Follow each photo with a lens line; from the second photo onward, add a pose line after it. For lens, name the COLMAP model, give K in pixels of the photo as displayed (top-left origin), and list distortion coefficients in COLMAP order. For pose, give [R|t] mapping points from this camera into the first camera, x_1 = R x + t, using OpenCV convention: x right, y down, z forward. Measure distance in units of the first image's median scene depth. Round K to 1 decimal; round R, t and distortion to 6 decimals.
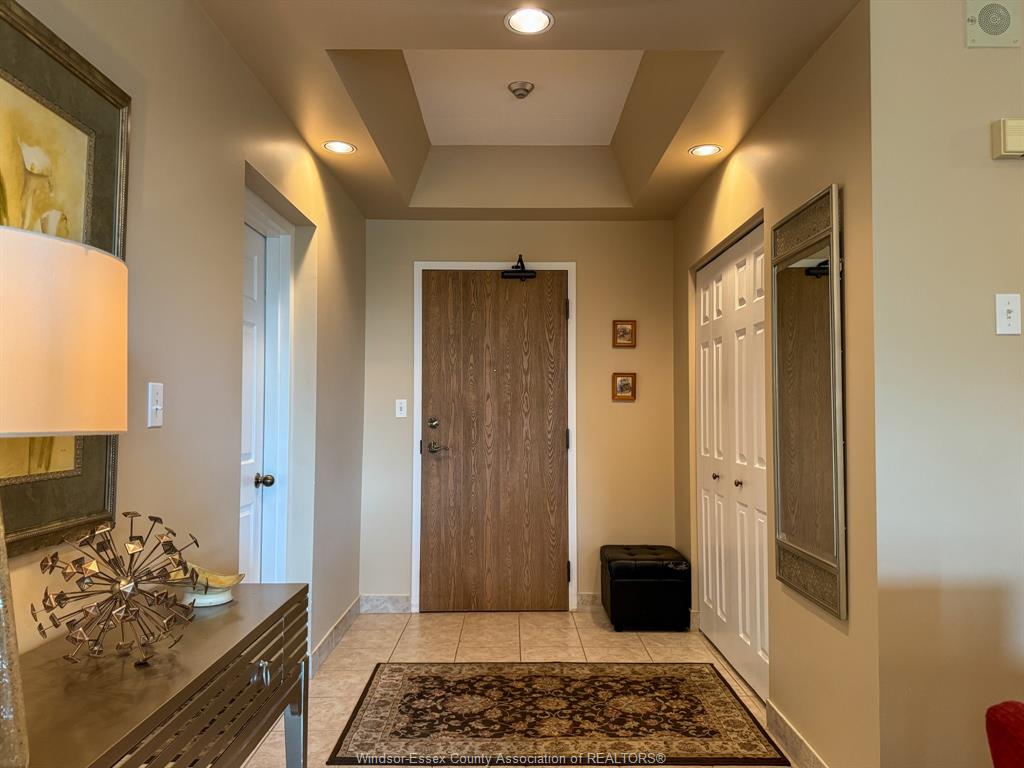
lens RADIAL K [[720.2, 0, 515.9], [0, 720.2, 384.6], [0, 0, 1]] dist [0.051326, -0.048569]
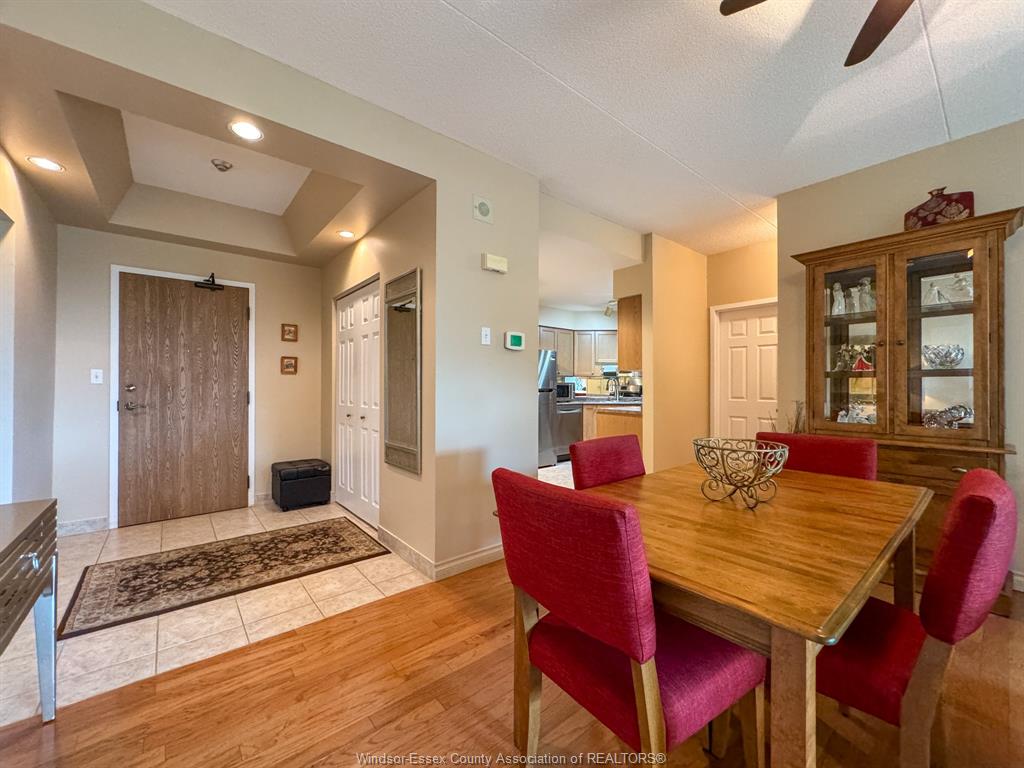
lens RADIAL K [[412.8, 0, 508.7], [0, 412.8, 382.5], [0, 0, 1]] dist [-0.001521, 0.000150]
pose [[0.778065, 0.005666, 0.628158, -0.065245], [-0.023820, 0.999506, 0.020488, 0.014622], [-0.627732, -0.030904, 0.777816, -0.057174]]
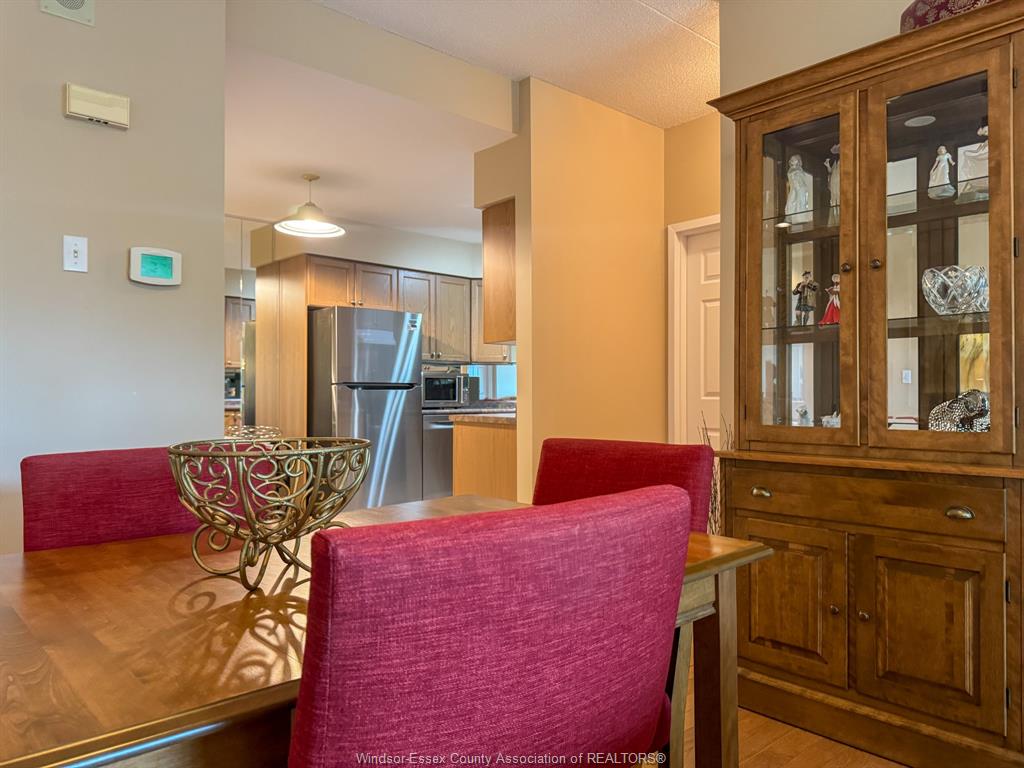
lens RADIAL K [[720.2, 0, 510.9], [0, 720.2, 385.3], [0, 0, 1]] dist [0.051326, -0.048569]
pose [[0.753136, 0.006160, 0.657836, 0.257302], [-0.021360, 0.999658, 0.015093, 0.047261], [-0.657518, -0.025419, 0.753010, -0.198979]]
